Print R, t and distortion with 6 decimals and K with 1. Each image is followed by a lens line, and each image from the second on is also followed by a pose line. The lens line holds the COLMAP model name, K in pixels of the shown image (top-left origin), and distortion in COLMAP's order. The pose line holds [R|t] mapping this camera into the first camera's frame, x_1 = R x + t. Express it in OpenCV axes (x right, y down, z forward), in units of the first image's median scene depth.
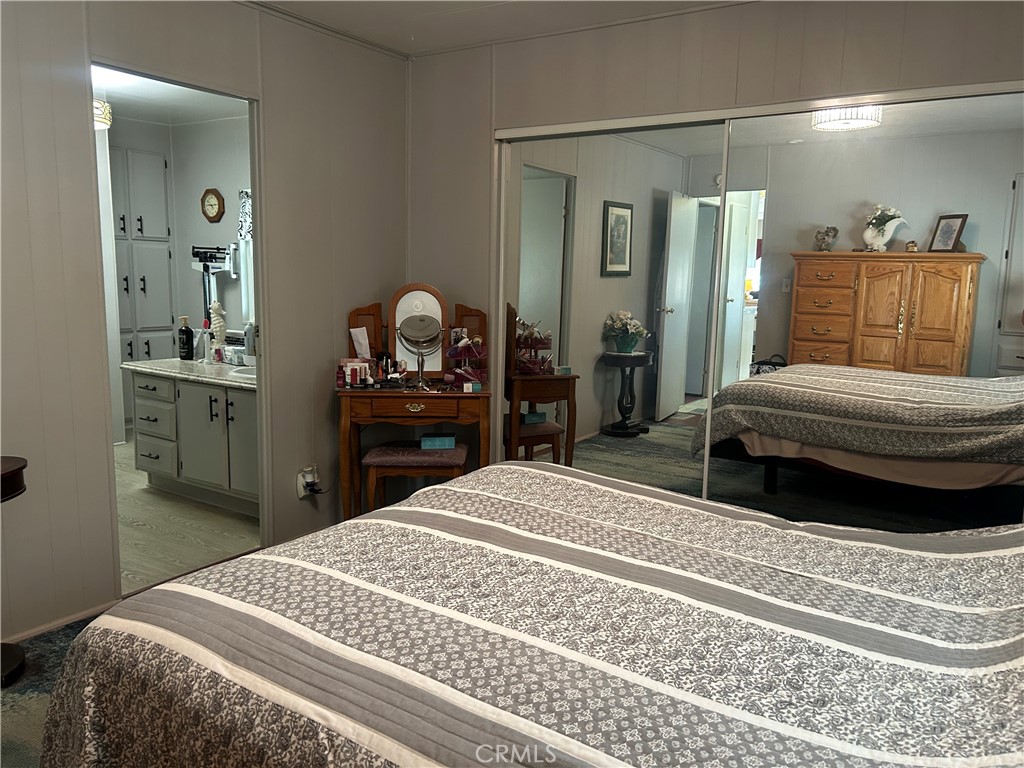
lens RADIAL K [[768.5, 0, 514.6], [0, 768.5, 385.3], [0, 0, 1]] dist [0.043385, -0.047719]
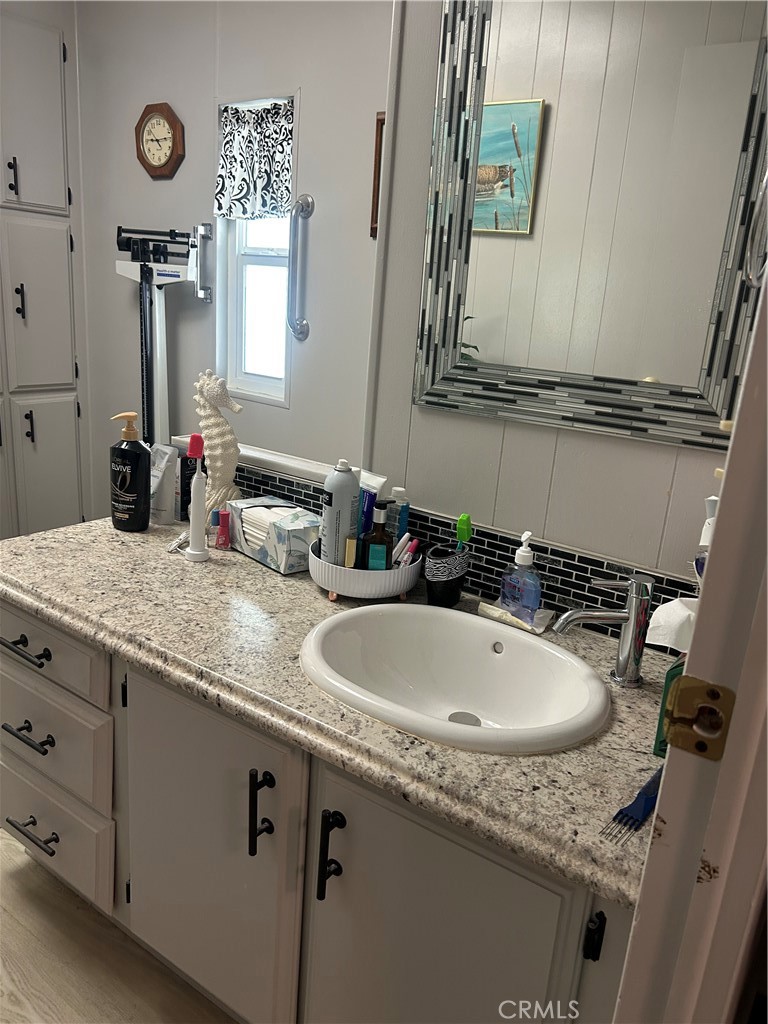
lens RADIAL K [[767.7, 0, 373.6], [0, 767.7, 514.6], [0, 0, 1]] dist [0.046819, -0.048480]
pose [[0.997971, 0.058352, -0.025489, -0.233047], [-0.054384, 0.989285, 0.135490, -0.074843], [0.033122, -0.133829, 0.990451, 0.497785]]
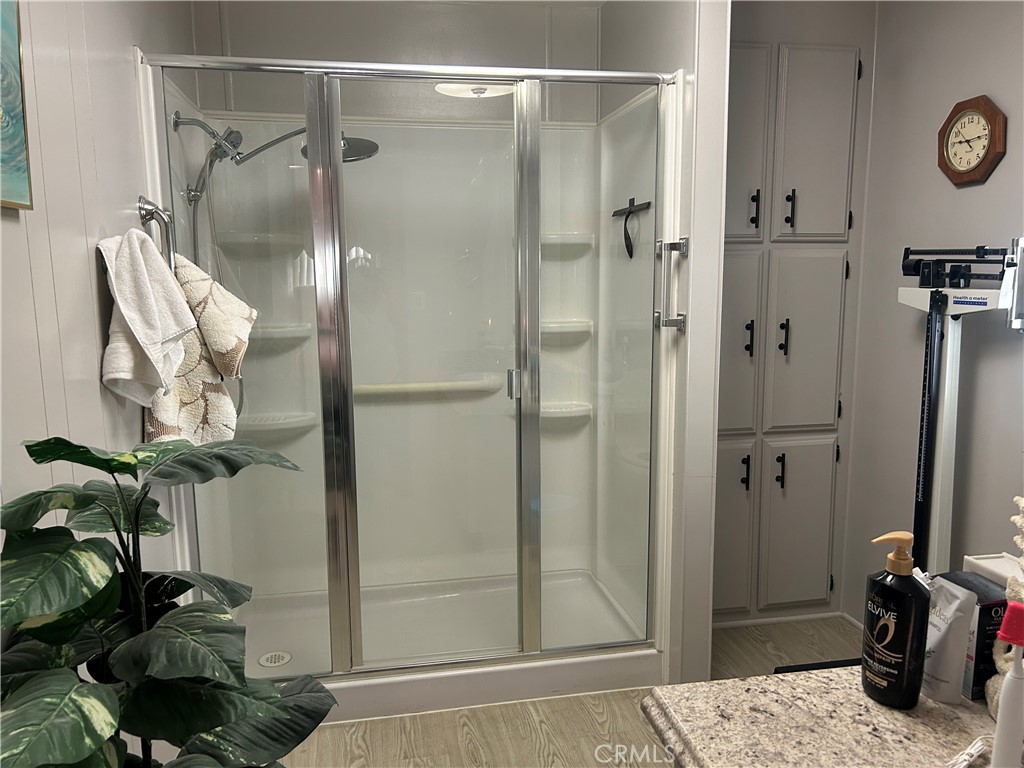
lens RADIAL K [[768.5, 0, 514.6], [0, 768.5, 385.3], [0, 0, 1]] dist [0.043385, -0.047719]
pose [[0.693307, 0.076291, -0.716593, -0.262496], [-0.083988, 0.996158, 0.024796, -0.101248], [0.715731, 0.042995, 0.697051, 0.573411]]
